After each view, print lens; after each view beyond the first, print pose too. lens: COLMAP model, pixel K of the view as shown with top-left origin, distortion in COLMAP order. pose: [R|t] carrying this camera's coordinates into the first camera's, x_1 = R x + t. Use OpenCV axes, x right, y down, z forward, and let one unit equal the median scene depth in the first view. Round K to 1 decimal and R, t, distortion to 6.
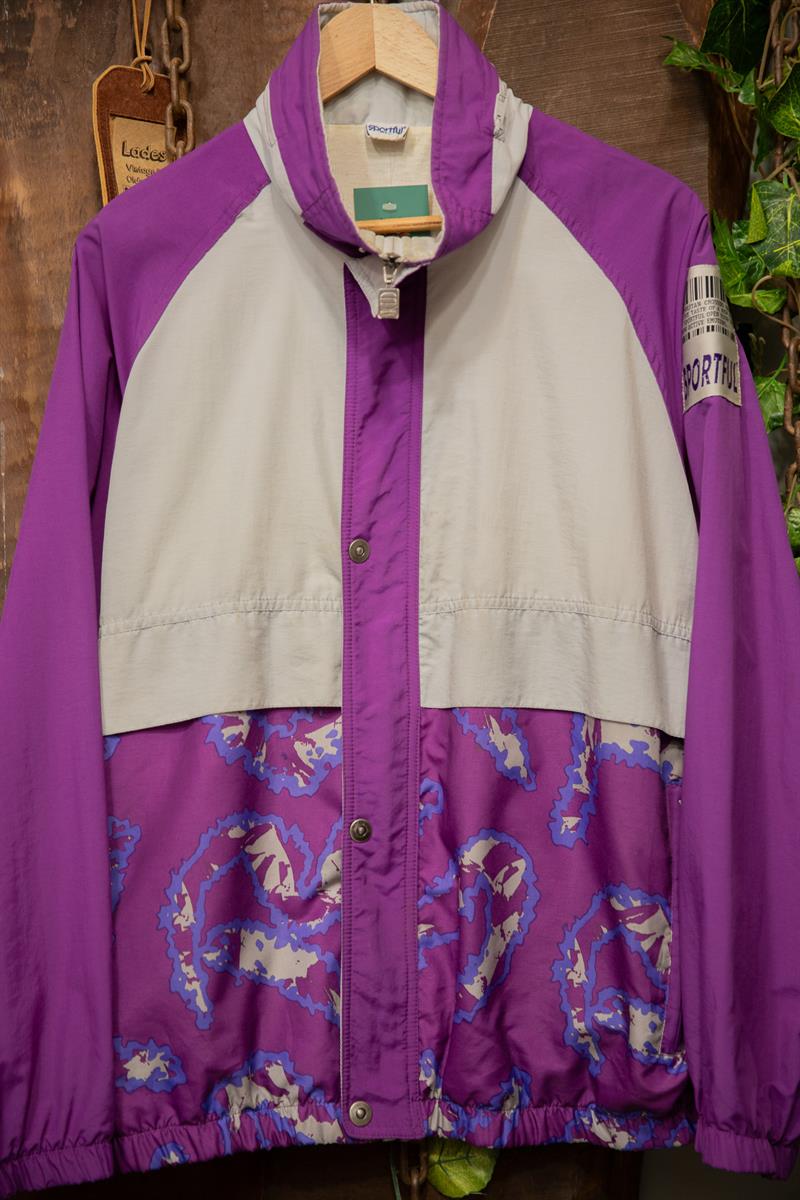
lens RADIAL K [[2143.8, 0, 394.4], [0, 2143.8, 612.8], [0, 0, 1]] dist [0.151401, 0.000000]
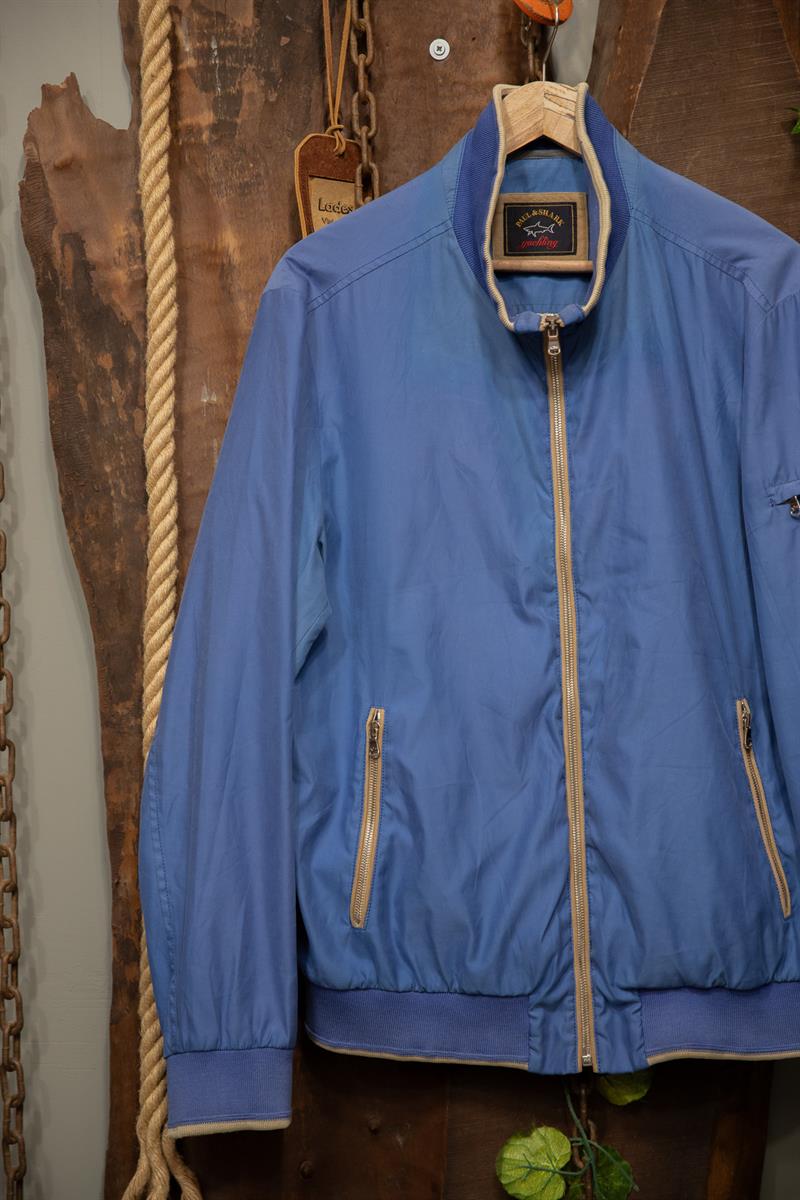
lens RADIAL K [[2204.1, 0, 393.9], [0, 2204.1, 606.9], [0, 0, 1]] dist [0.157032, 0.000000]
pose [[0.999985, -0.004567, 0.003145, -0.092339], [0.004645, 0.999665, -0.025449, 0.033337], [-0.003028, 0.025463, 0.999671, -0.190268]]
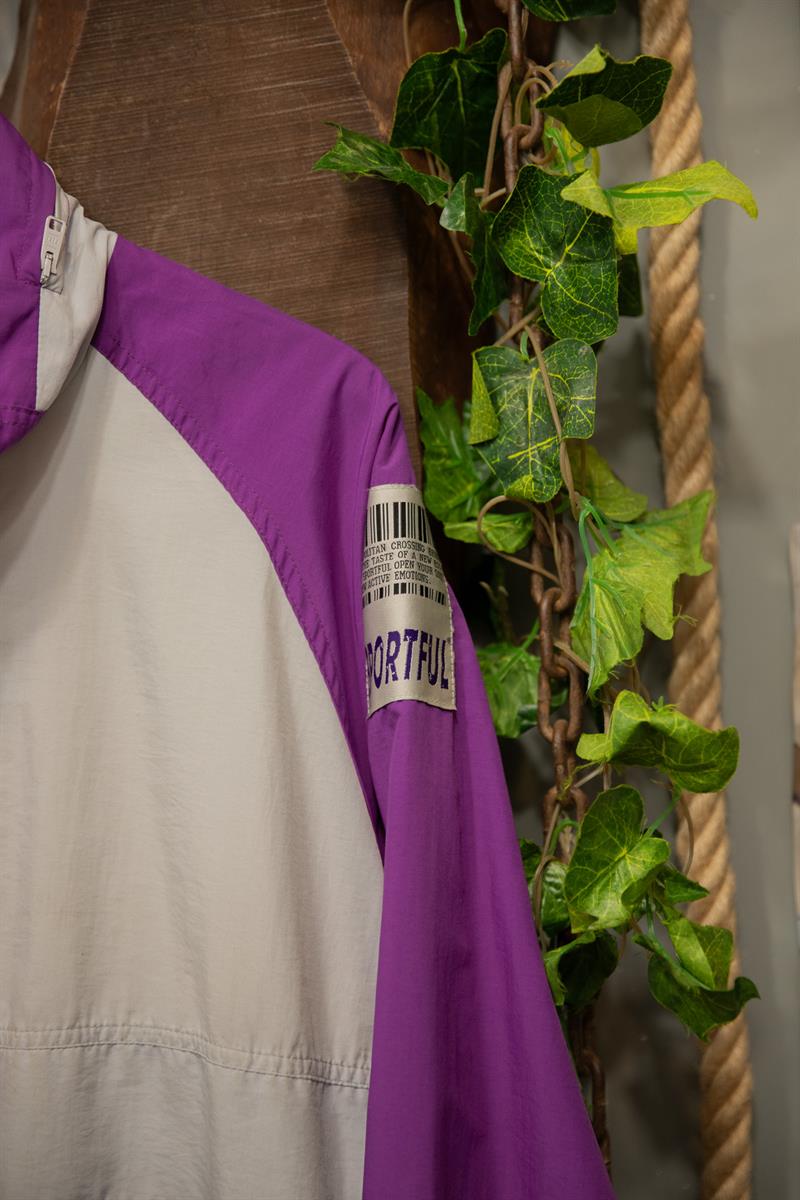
lens RADIAL K [[2204.1, 0, 392.9], [0, 2204.1, 591.4], [0, 0, 1]] dist [0.157032, 0.000000]
pose [[0.999889, -0.014537, -0.003149, 0.141452], [0.014437, 0.999458, -0.029589, -0.108314], [0.003577, 0.029541, 0.999557, 0.352943]]
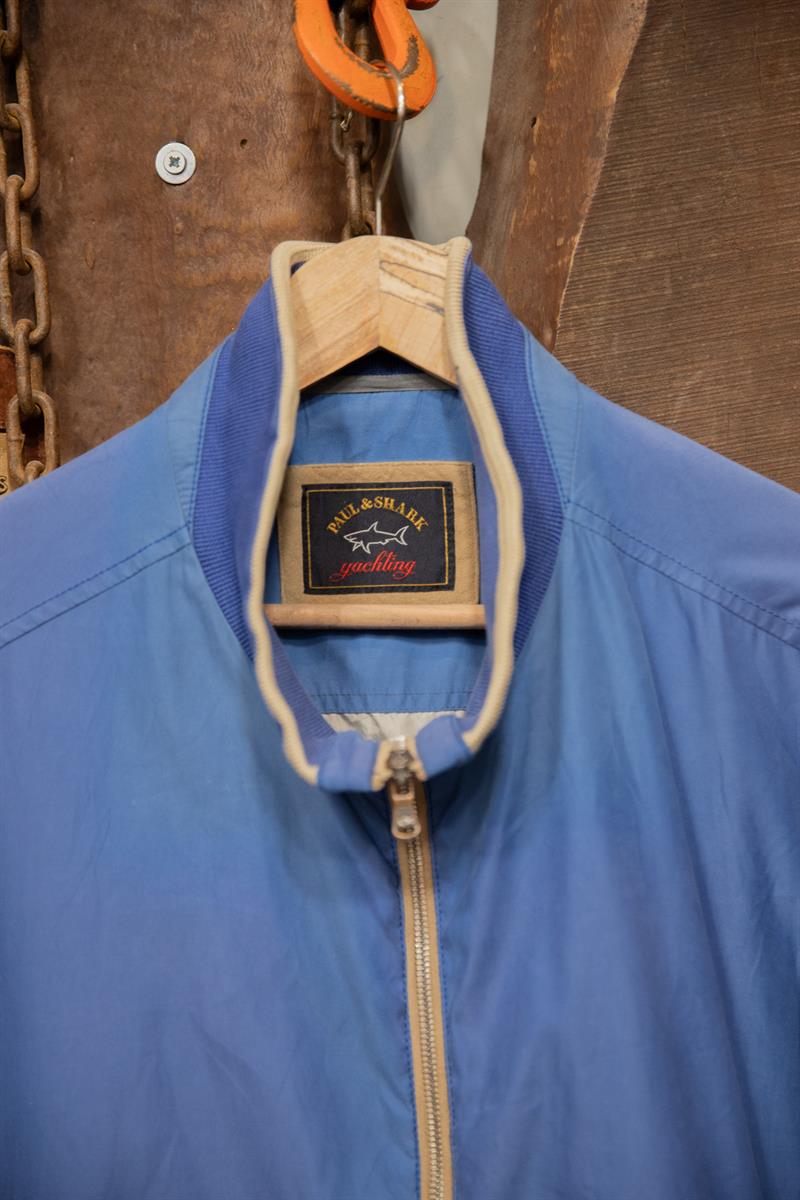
lens RADIAL K [[2204.1, 0, 390.7], [0, 2204.1, 593.5], [0, 0, 1]] dist [0.157032, 0.000000]
pose [[0.999181, -0.021316, 0.034395, -0.025915], [0.022529, 0.999124, -0.035277, -0.164540], [-0.033613, 0.036023, 0.998786, 0.422692]]
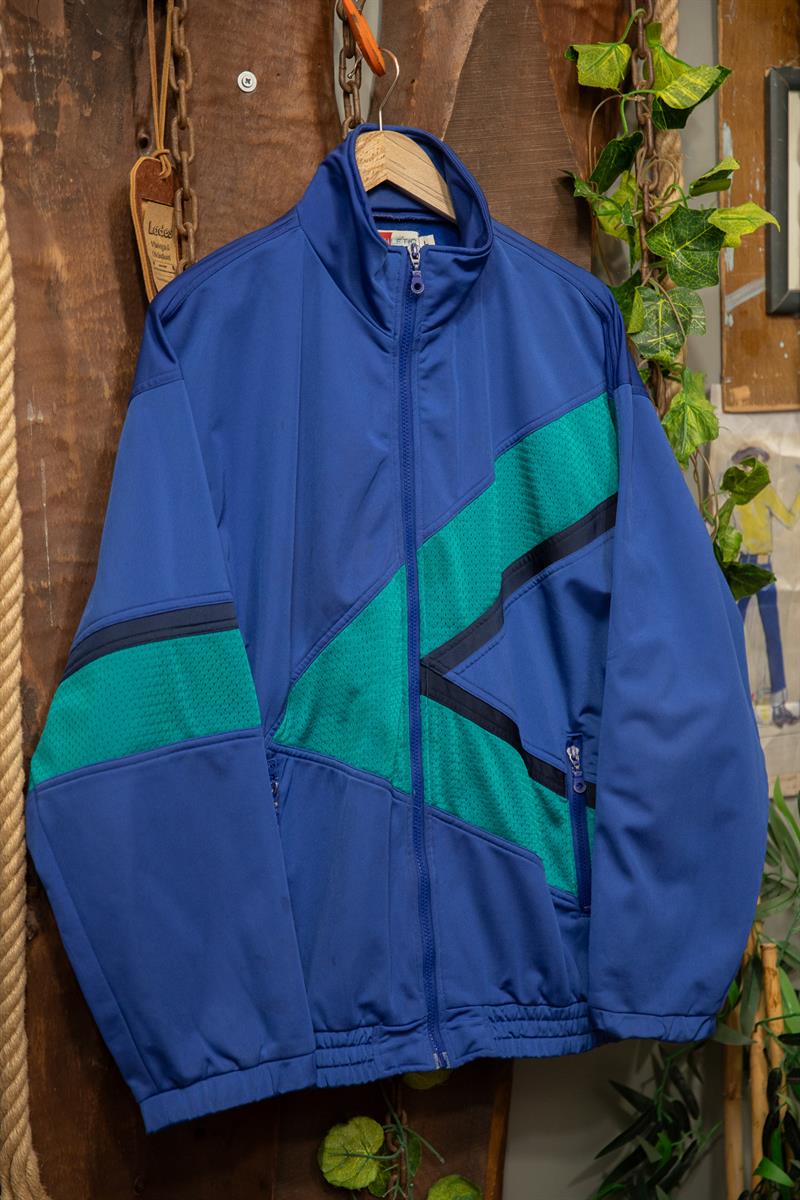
lens RADIAL K [[2204.1, 0, 392.8], [0, 2204.1, 609.9], [0, 0, 1]] dist [0.157032, 0.000000]
pose [[0.894600, -0.012629, 0.446689, -0.554818], [0.006243, 0.999856, 0.015765, -0.026713], [-0.446824, -0.011315, 0.894550, -0.133733]]
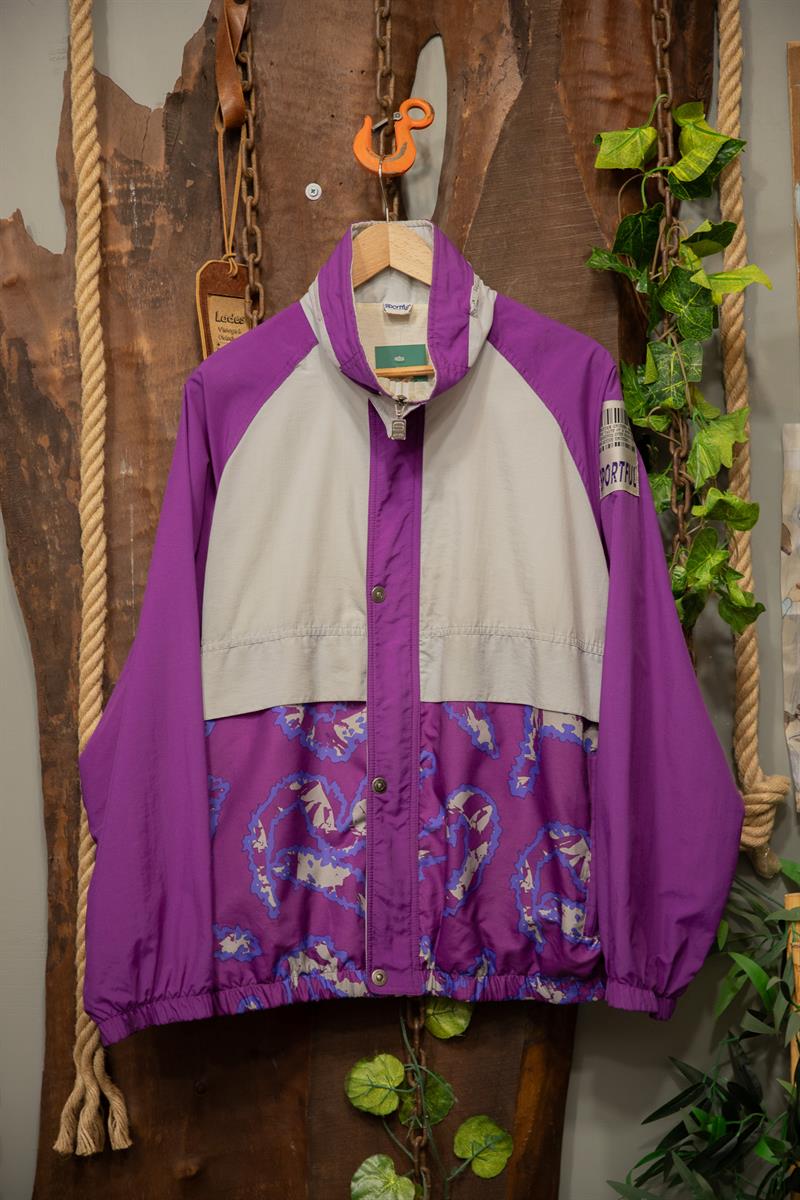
lens RADIAL K [[2143.8, 0, 394.7], [0, 2143.8, 606.0], [0, 0, 1]] dist [0.151401, 0.000000]
pose [[0.999990, 0.000730, -0.004429, 0.001056], [-0.000754, 0.999984, -0.005527, -0.012658], [0.004425, 0.005530, 0.999975, -0.451072]]
